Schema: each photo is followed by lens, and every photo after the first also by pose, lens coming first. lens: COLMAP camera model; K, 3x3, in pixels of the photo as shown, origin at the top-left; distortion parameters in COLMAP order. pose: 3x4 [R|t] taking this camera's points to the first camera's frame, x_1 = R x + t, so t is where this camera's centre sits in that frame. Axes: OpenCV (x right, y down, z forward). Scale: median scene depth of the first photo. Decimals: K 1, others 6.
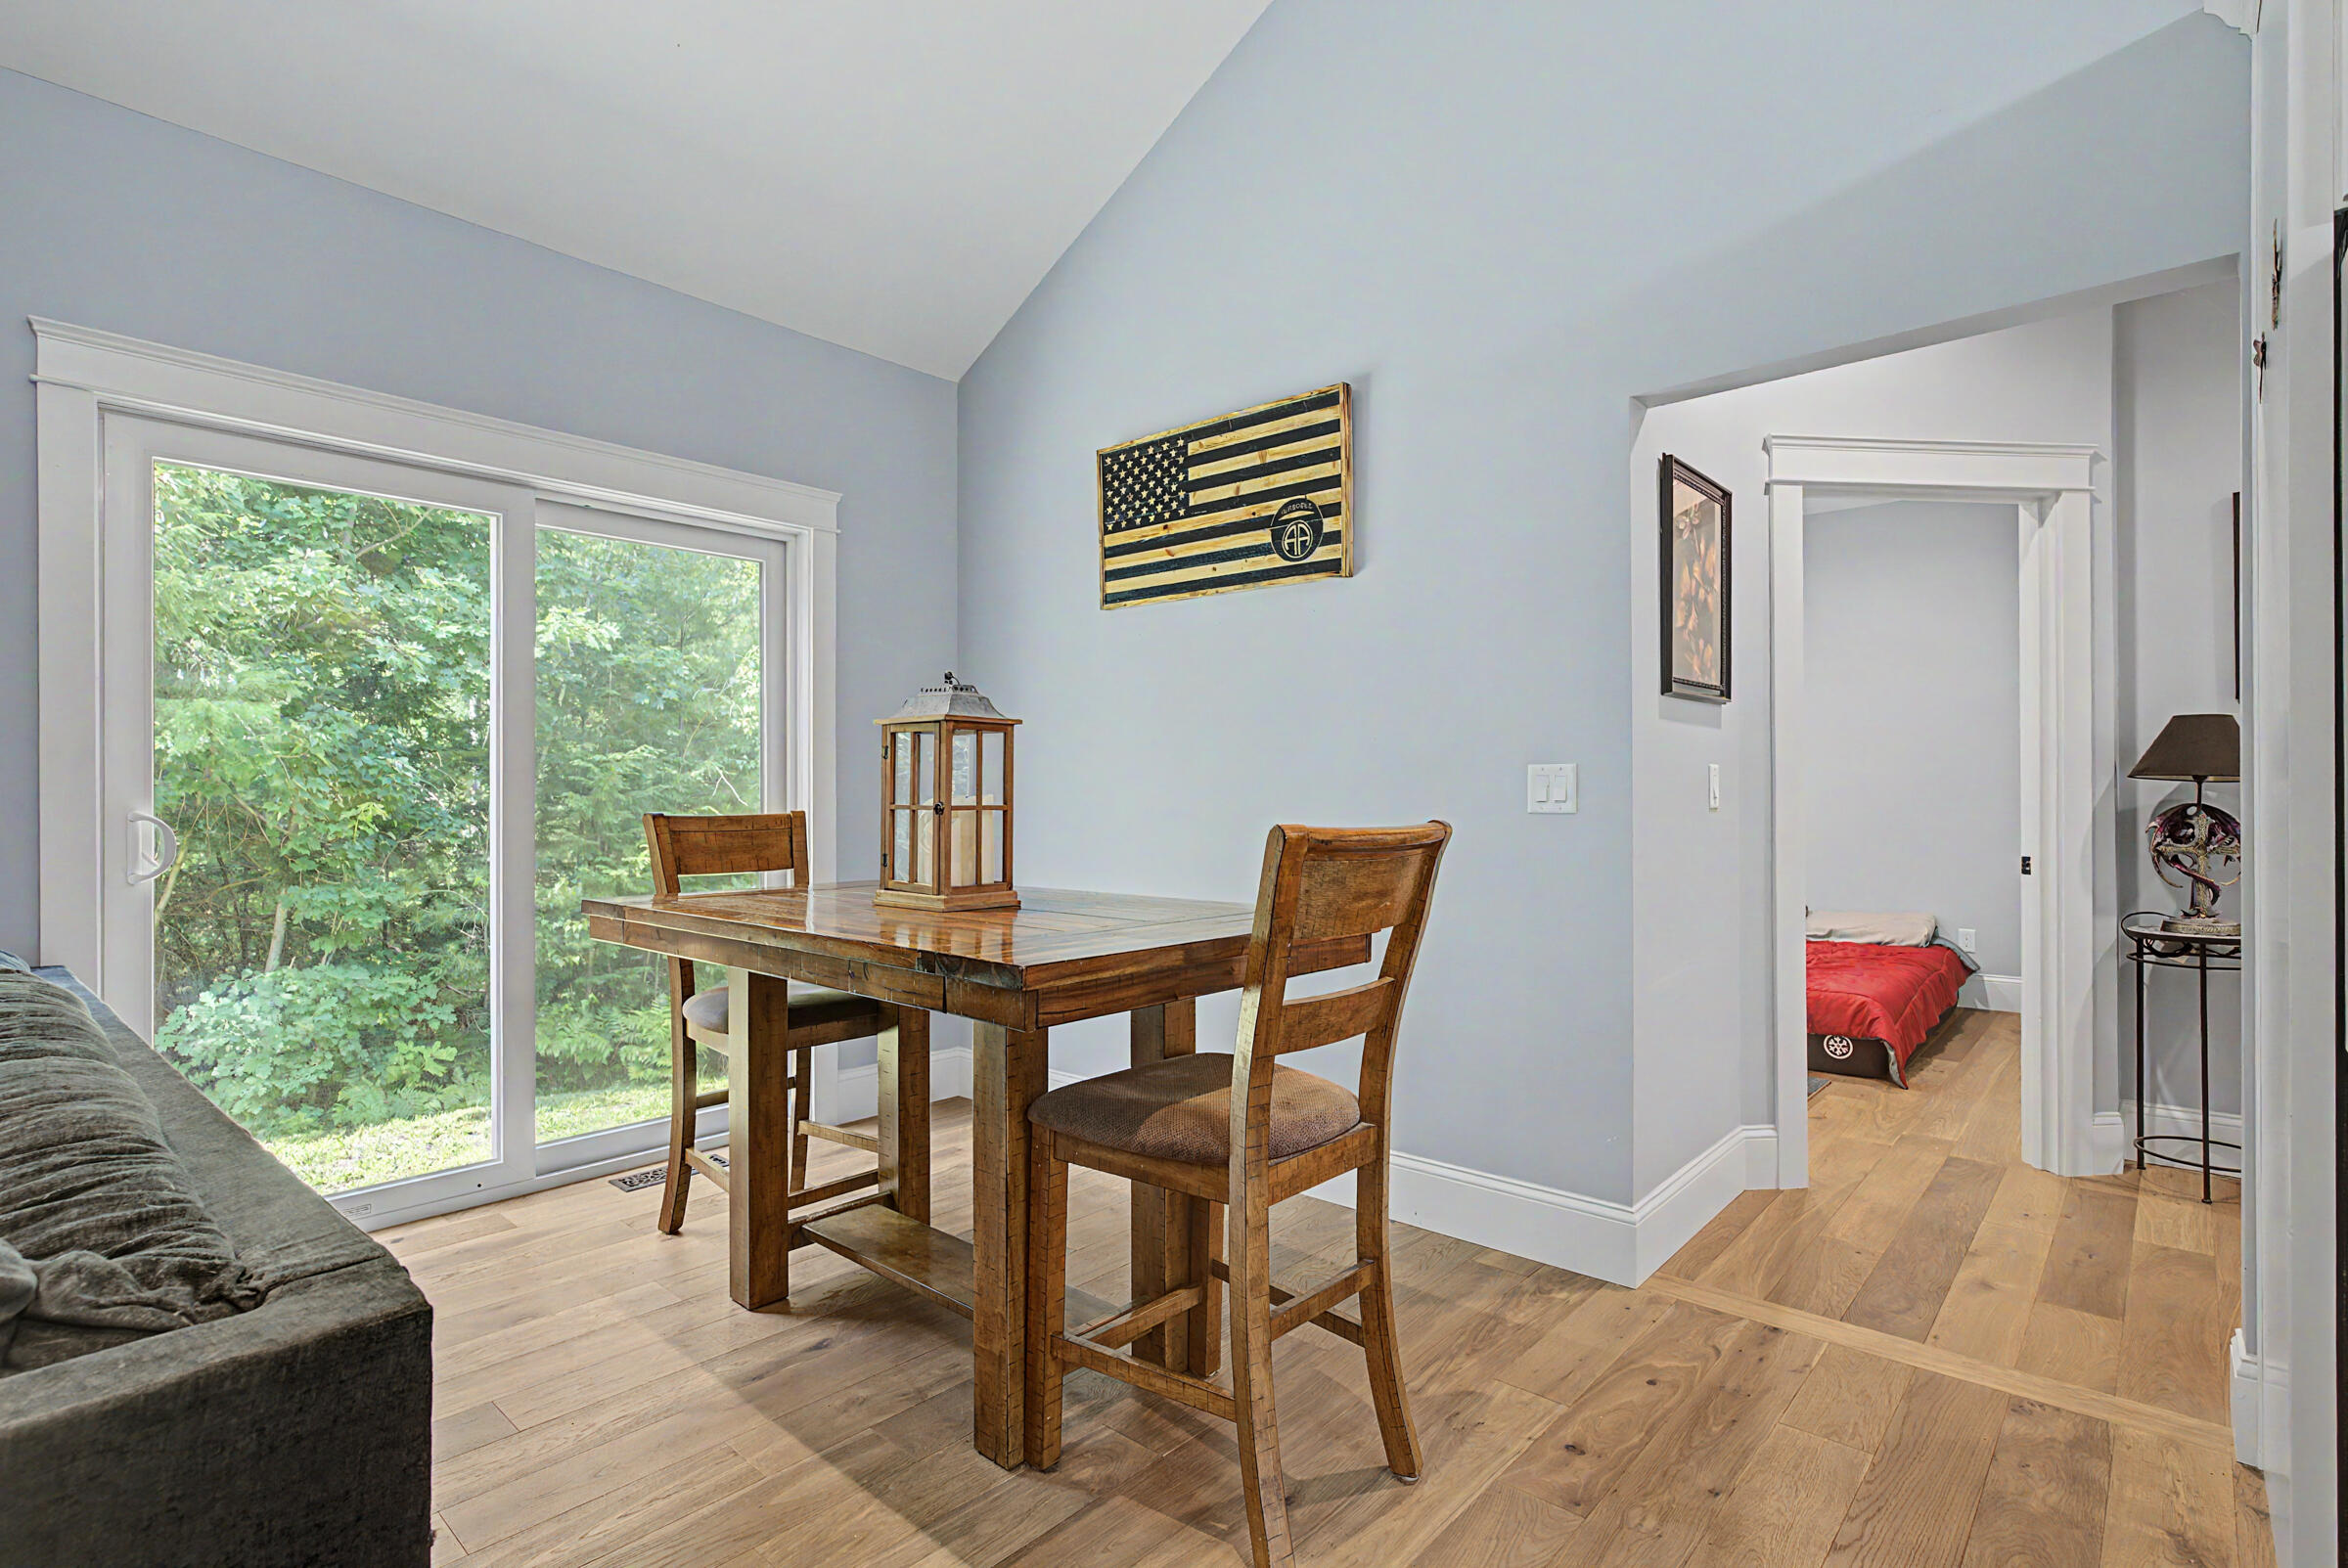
lens RADIAL K [[1125.5, 0, 1156.6], [0, 1125.5, 795.0], [0, 0, 1]] dist [-0.004703, 0.004102]
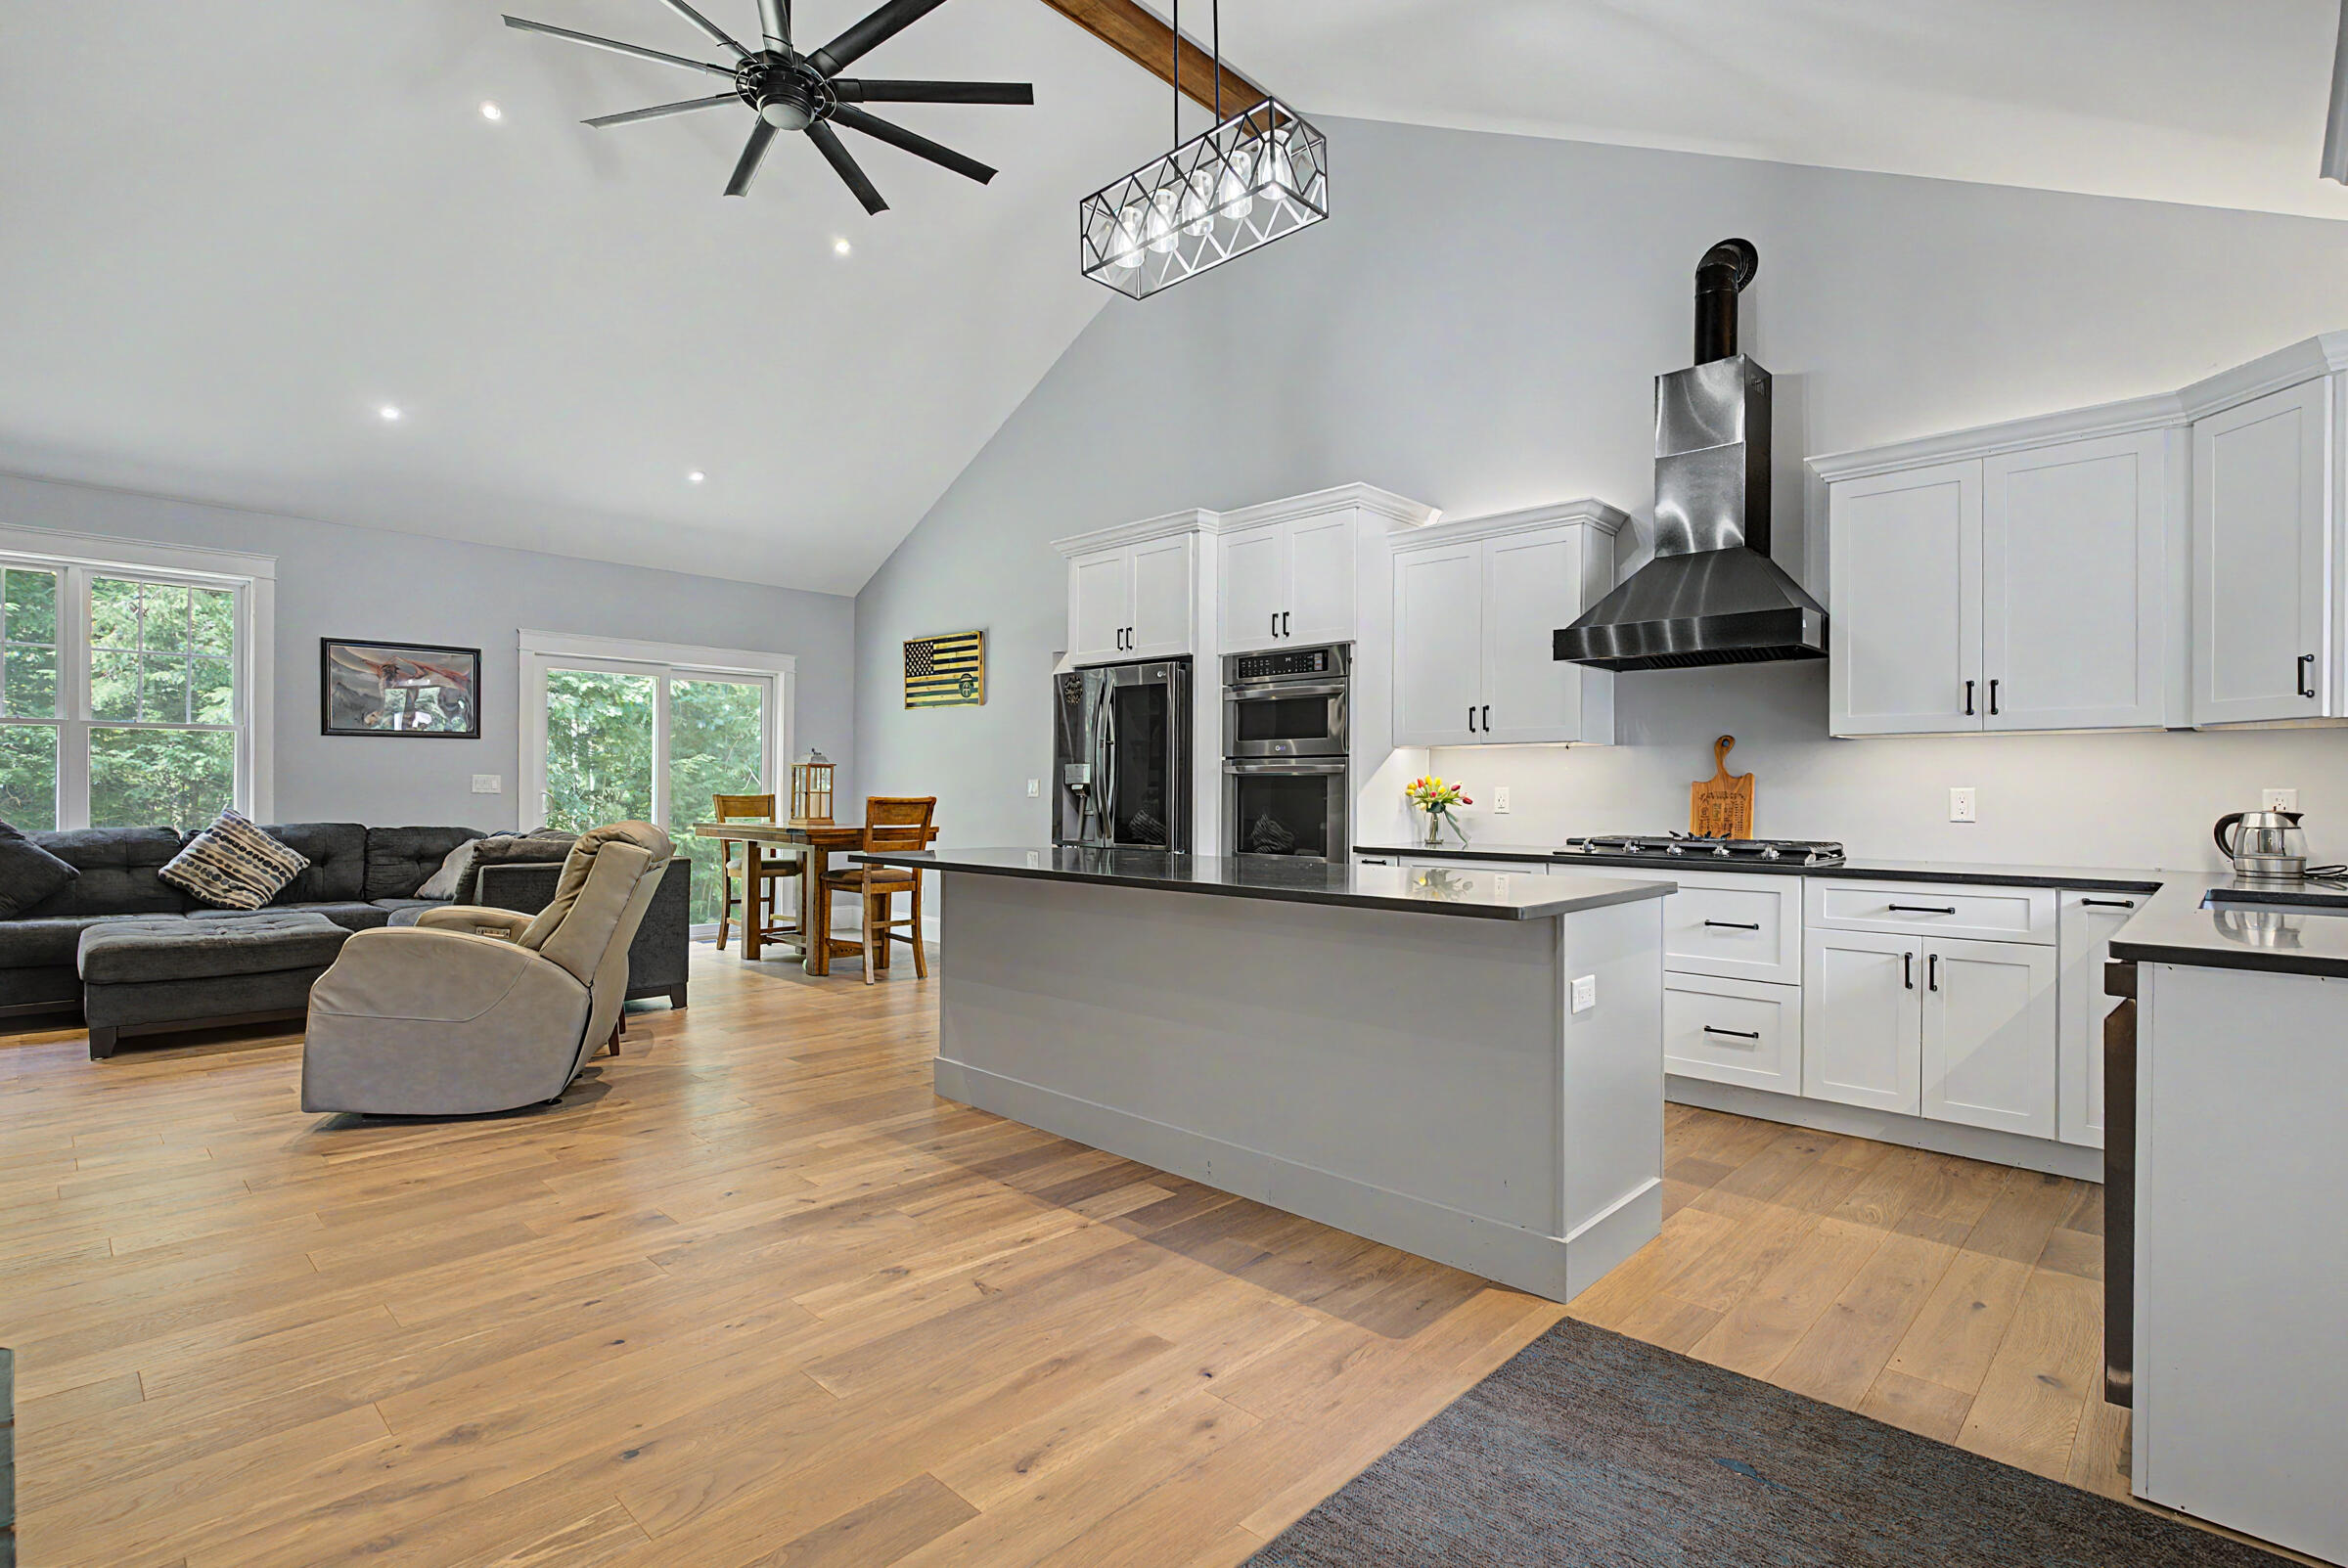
lens RADIAL K [[1125.5, 0, 1164.9], [0, 1125.5, 788.6], [0, 0, 1]] dist [-0.004703, 0.004102]
pose [[0.999570, 0.009731, -0.027646, 0.641894], [-0.009805, 0.999949, -0.002569, 0.000038], [0.027620, 0.002839, 0.999614, -1.520245]]
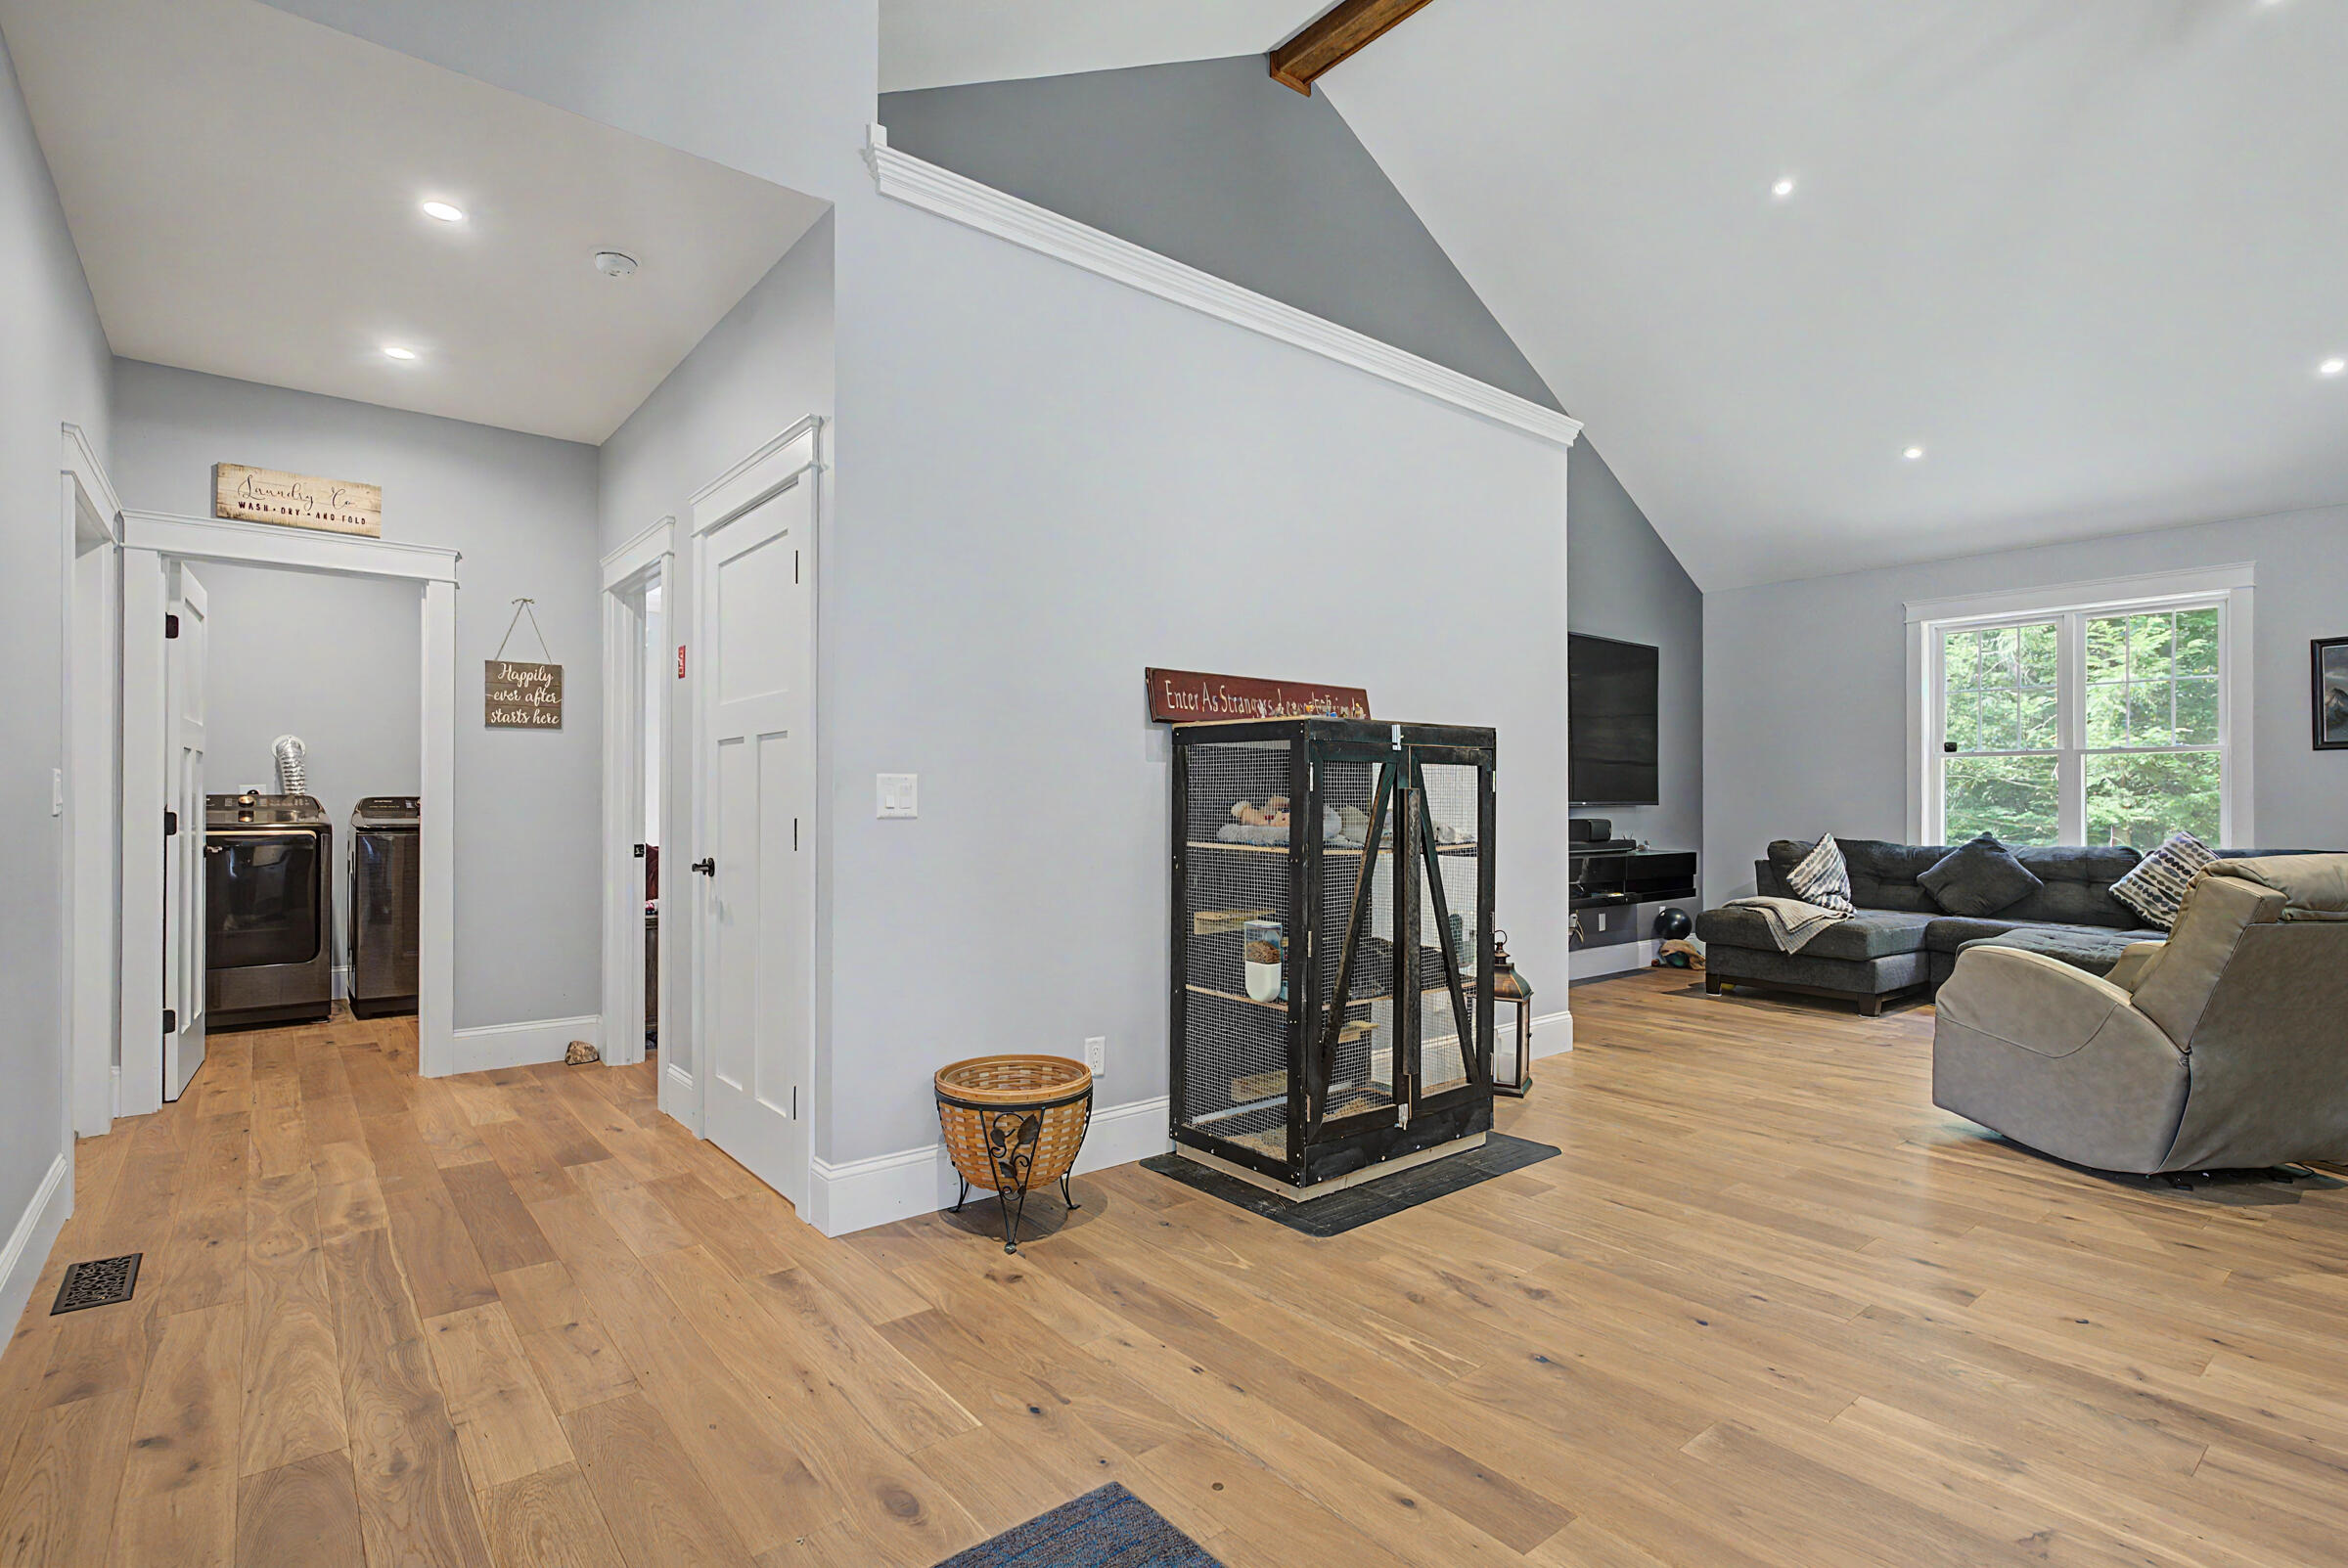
lens RADIAL K [[1125.5, 0, 1186.5], [0, 1125.5, 801.8], [0, 0, 1]] dist [-0.004703, 0.004102]
pose [[-0.133194, 0.003108, -0.991085, 1.089820], [-0.004121, 0.999985, 0.003690, -0.004348], [0.991081, 0.004576, -0.133179, -1.059996]]
